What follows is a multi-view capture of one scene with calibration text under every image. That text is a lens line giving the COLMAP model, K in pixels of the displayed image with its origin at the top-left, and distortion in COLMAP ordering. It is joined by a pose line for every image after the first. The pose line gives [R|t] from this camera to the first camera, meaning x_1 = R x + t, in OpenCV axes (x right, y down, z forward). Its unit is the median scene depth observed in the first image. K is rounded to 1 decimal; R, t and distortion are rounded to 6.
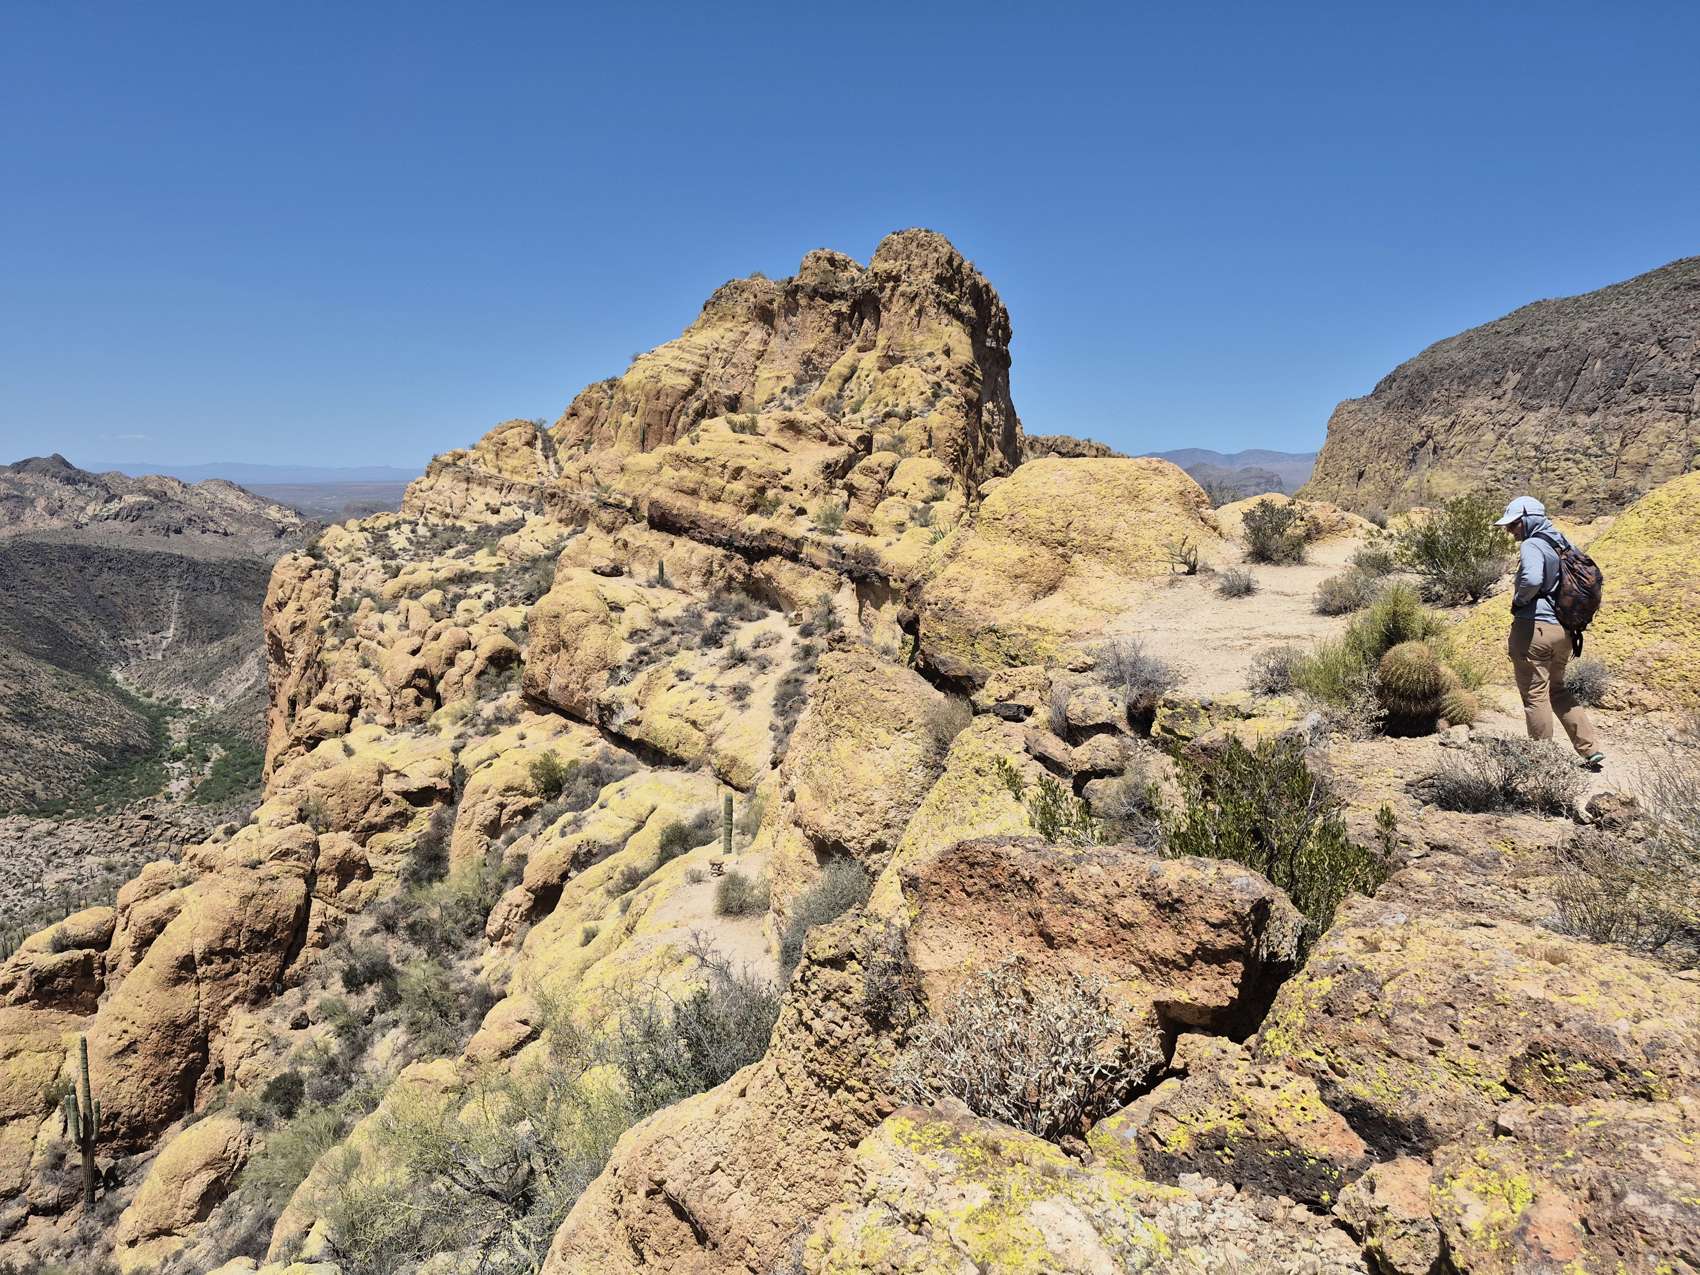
lens RADIAL K [[1224.1, 0, 845.1], [0, 1224.1, 606.4], [0, 0, 1]] dist [0.116861, -0.152014]
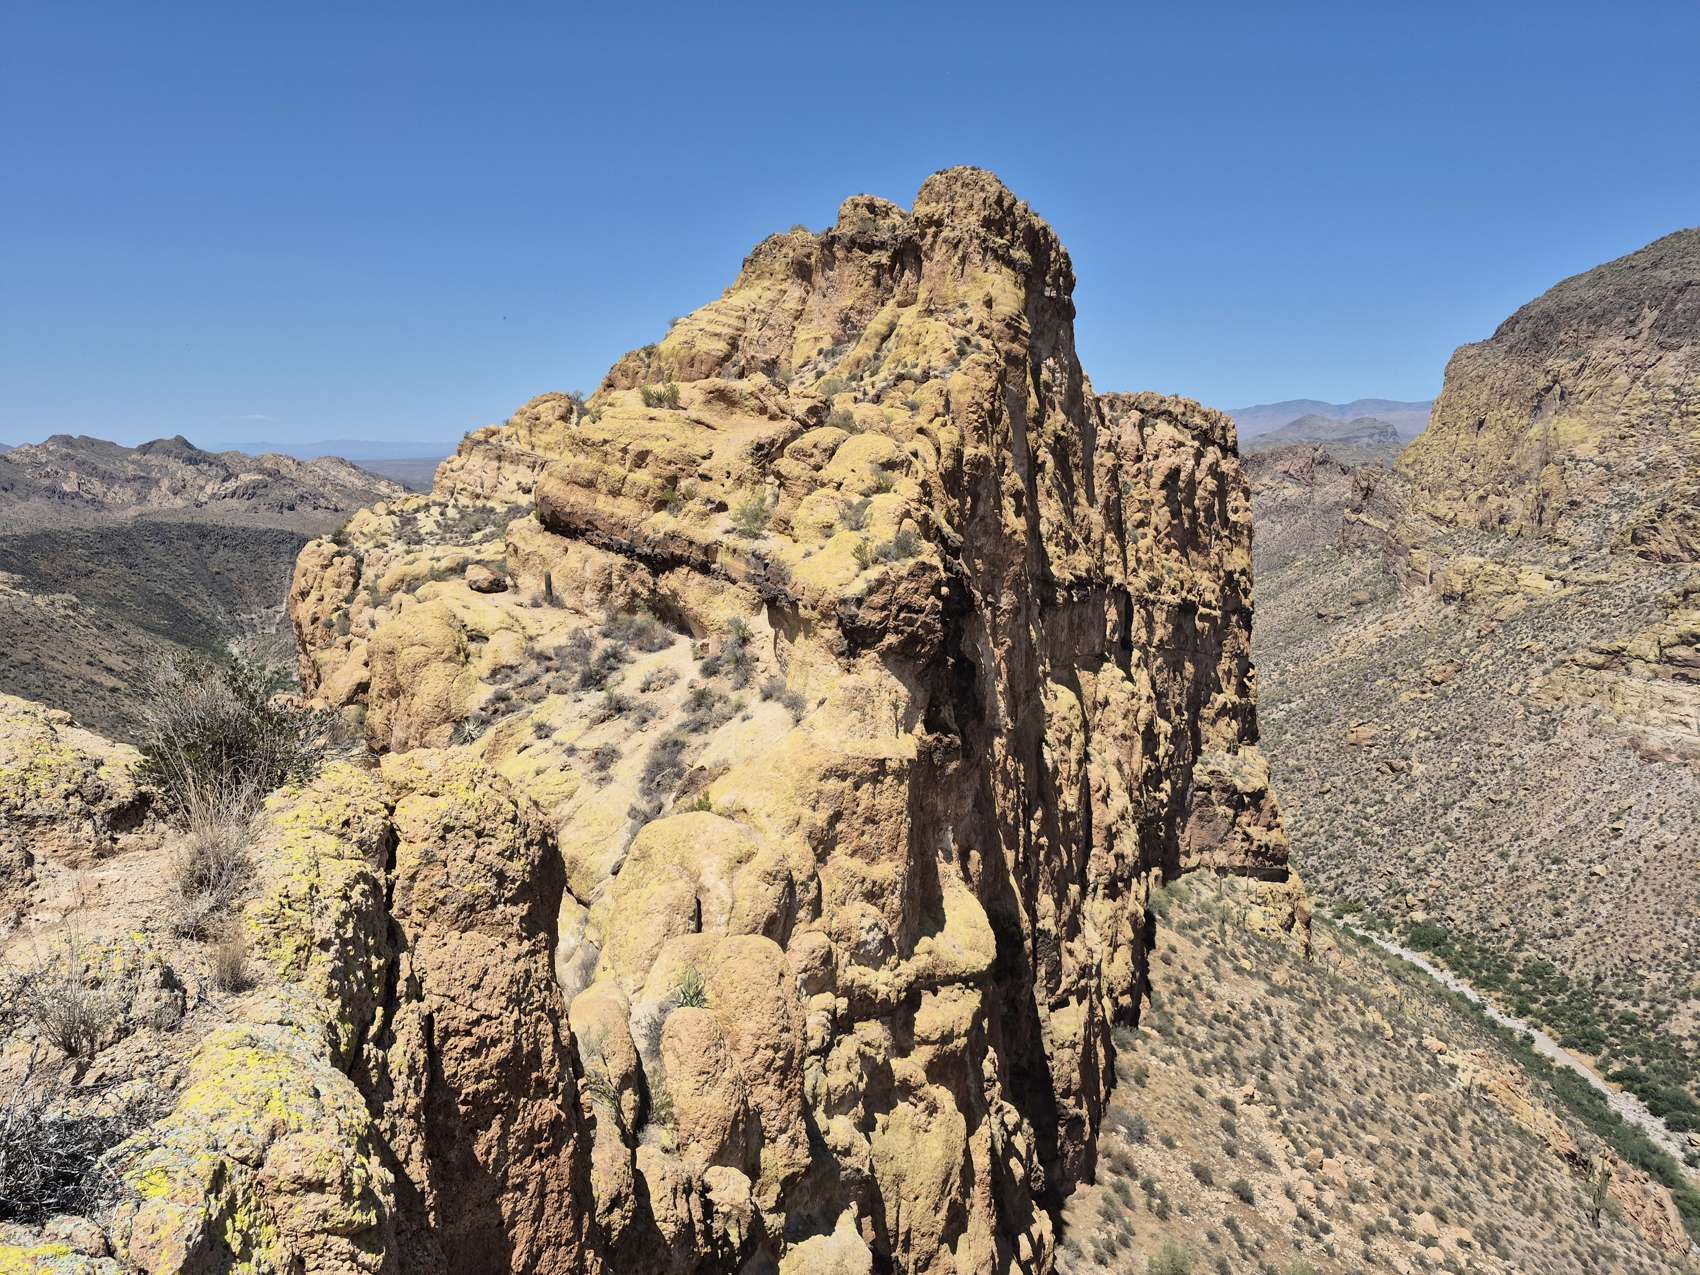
lens RADIAL K [[1224.1, 0, 845.1], [0, 1224.1, 606.4], [0, 0, 1]] dist [0.116861, -0.152014]
pose [[0.996813, -0.013981, -0.078545, 0.100397], [0.016273, 0.999458, 0.028627, -0.034486], [0.078103, -0.029814, 0.996499, 0.221969]]
